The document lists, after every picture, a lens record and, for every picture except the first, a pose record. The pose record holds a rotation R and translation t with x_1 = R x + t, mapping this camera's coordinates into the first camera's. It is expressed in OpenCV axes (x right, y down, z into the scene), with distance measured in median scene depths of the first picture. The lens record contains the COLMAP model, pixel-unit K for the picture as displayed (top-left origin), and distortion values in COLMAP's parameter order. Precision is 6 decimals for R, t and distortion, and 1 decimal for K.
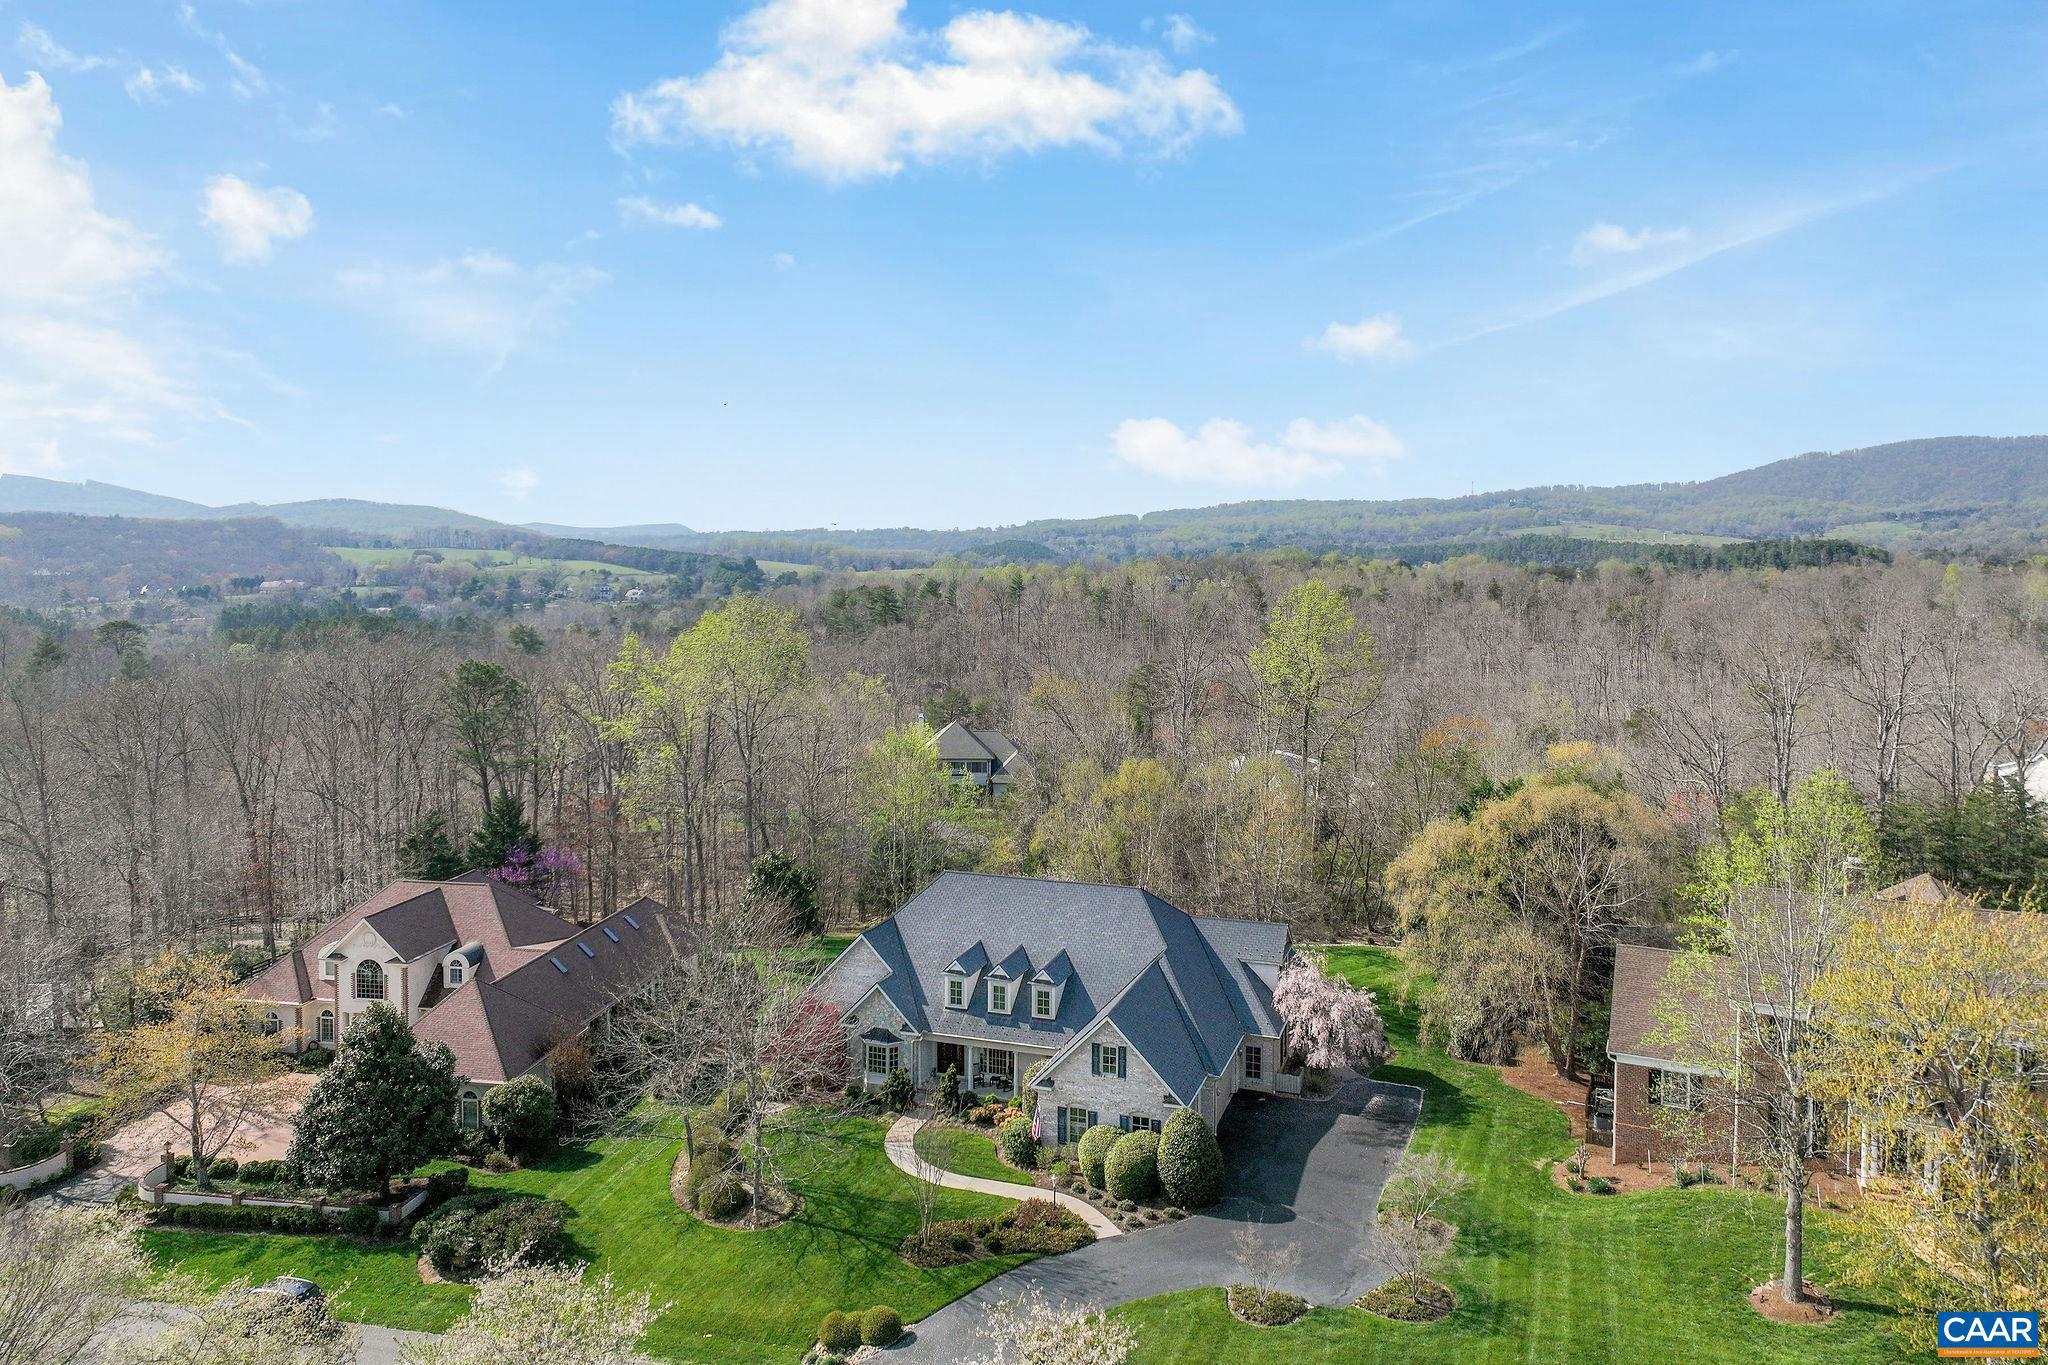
lens RADIAL K [[1441.0, 0, 1025.8], [0, 1441.0, 597.2], [0, 0, 1]] dist [-0.011744, 0.026596]
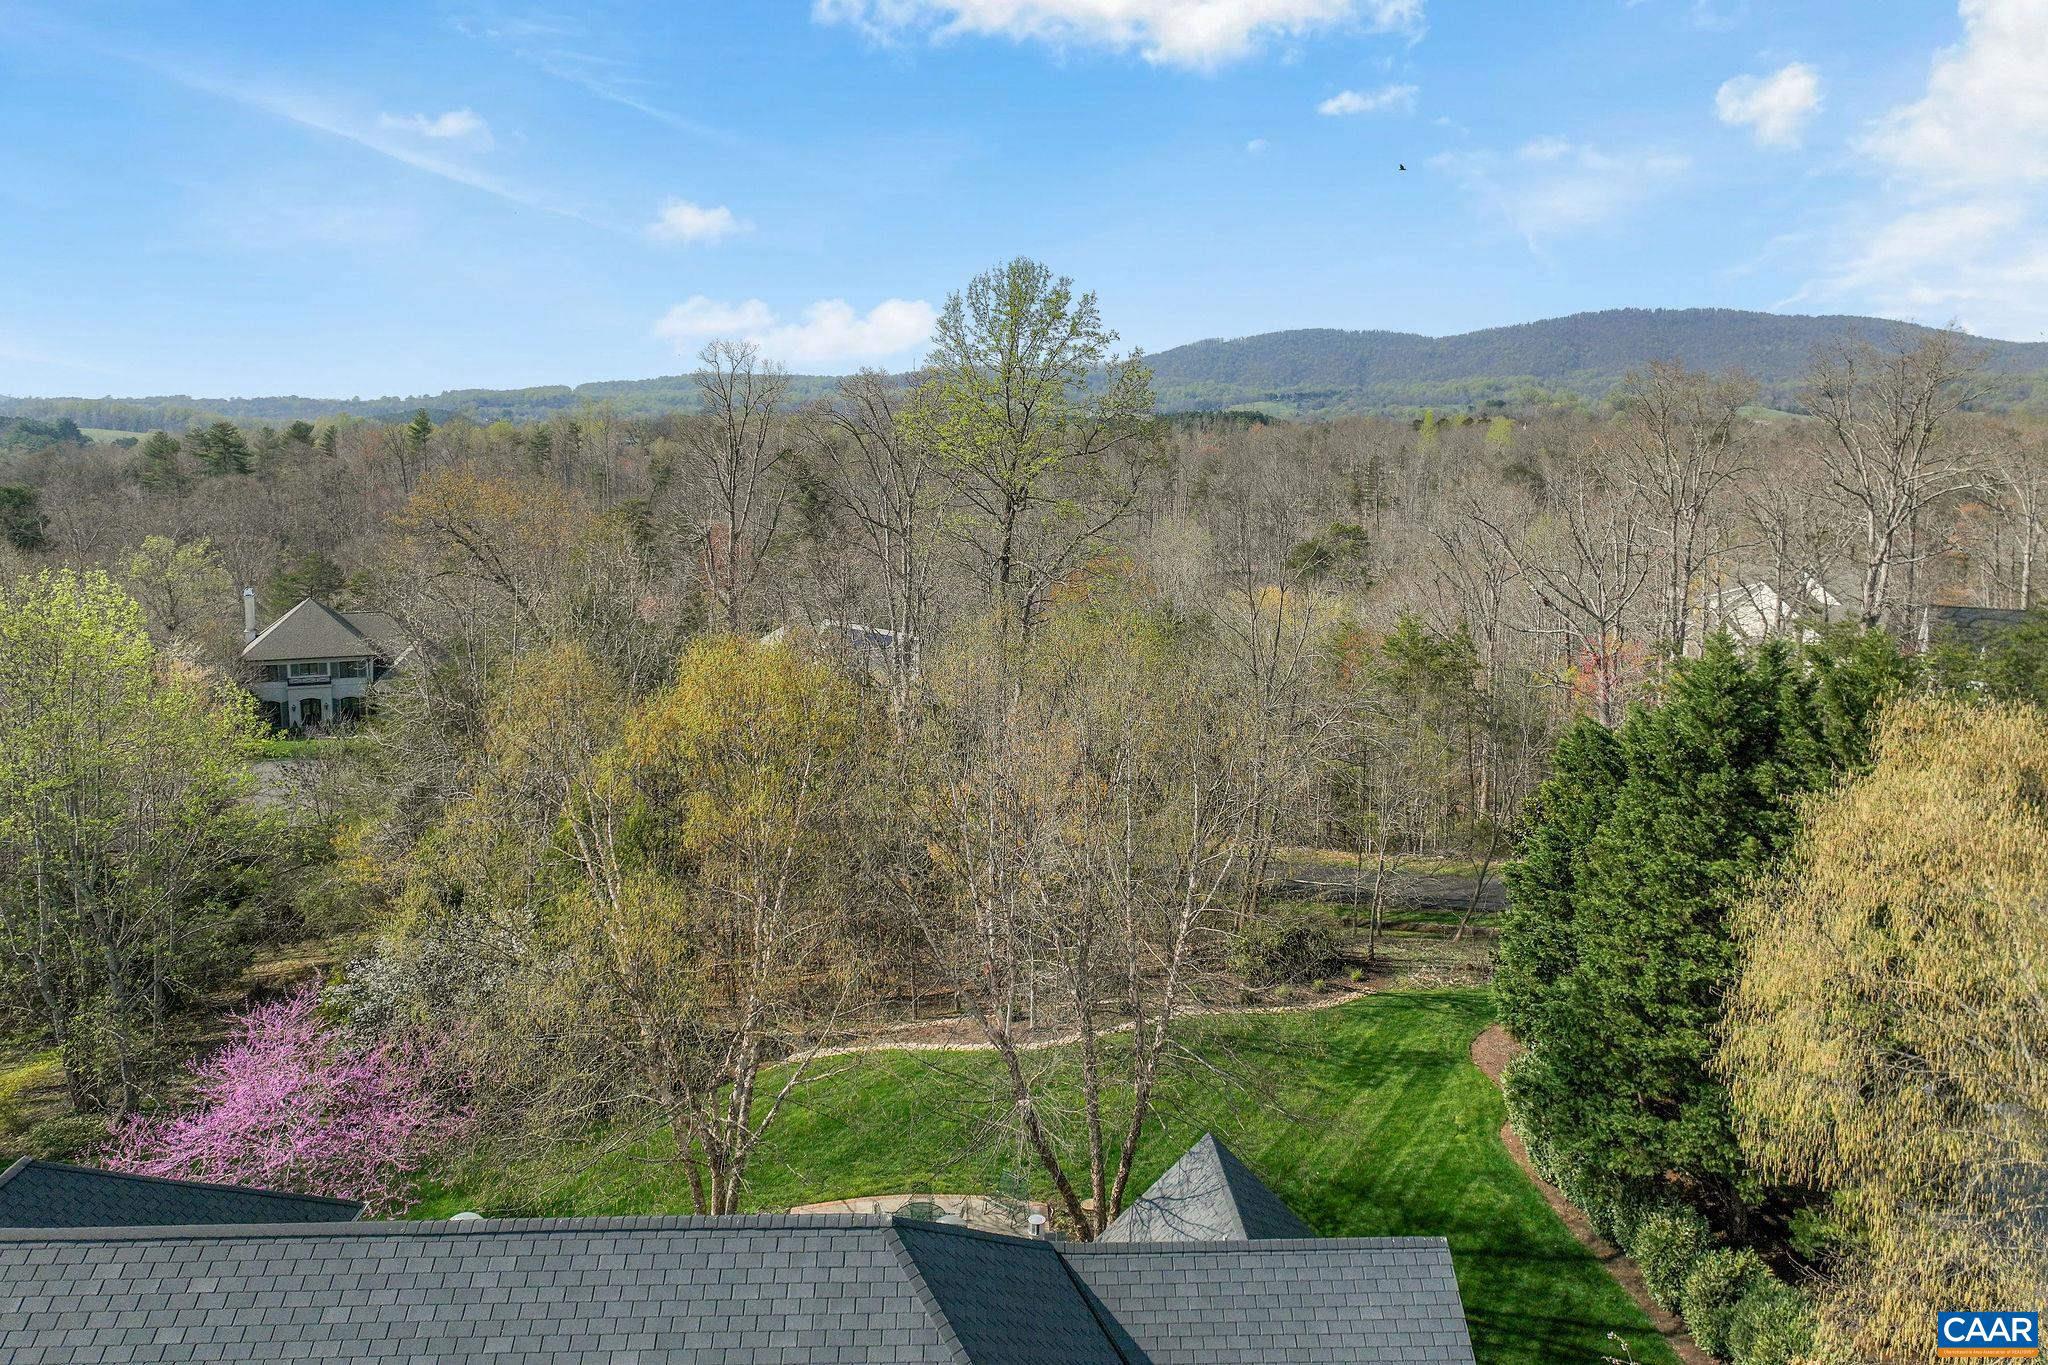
lens RADIAL K [[1441.0, 0, 1025.8], [0, 1441.0, 597.2], [0, 0, 1]] dist [-0.011744, 0.026596]
pose [[0.927937, -0.037803, 0.370816, 0.013975], [0.006692, 0.996373, 0.084830, 0.057584], [-0.372678, -0.076235, 0.924824, 0.505528]]
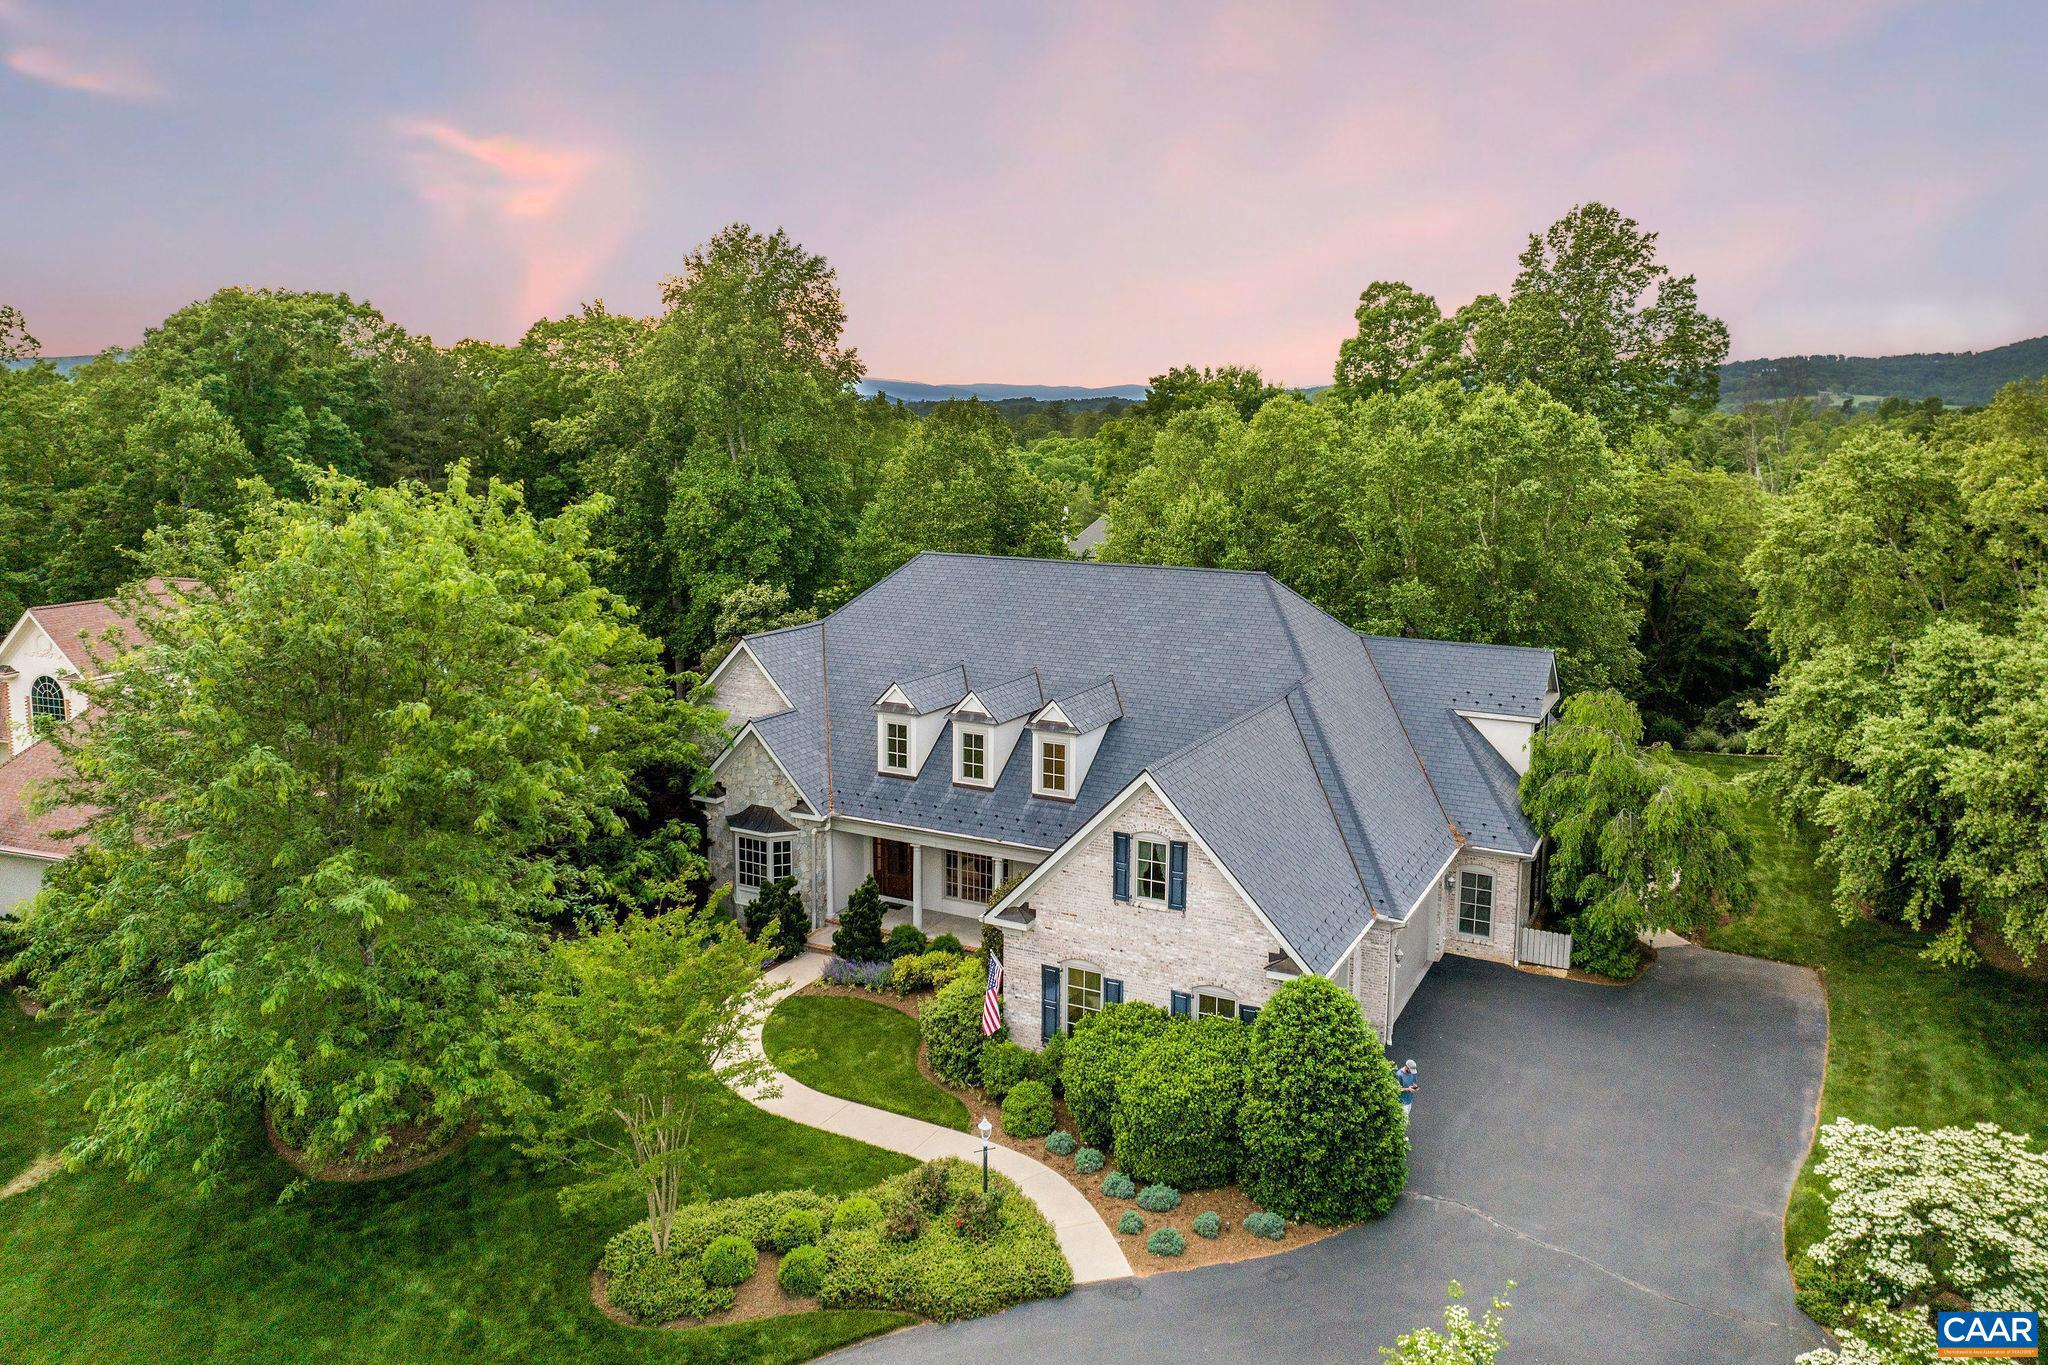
lens RADIAL K [[1443.0, 0, 1023.0], [0, 1443.0, 594.6], [0, 0, 1]] dist [-0.031816, -0.001503]
pose [[0.989206, 0.022707, -0.144761, 0.043216], [-0.010557, 0.996397, 0.084147, 0.105103], [0.146150, -0.081711, 0.985882, 0.295506]]
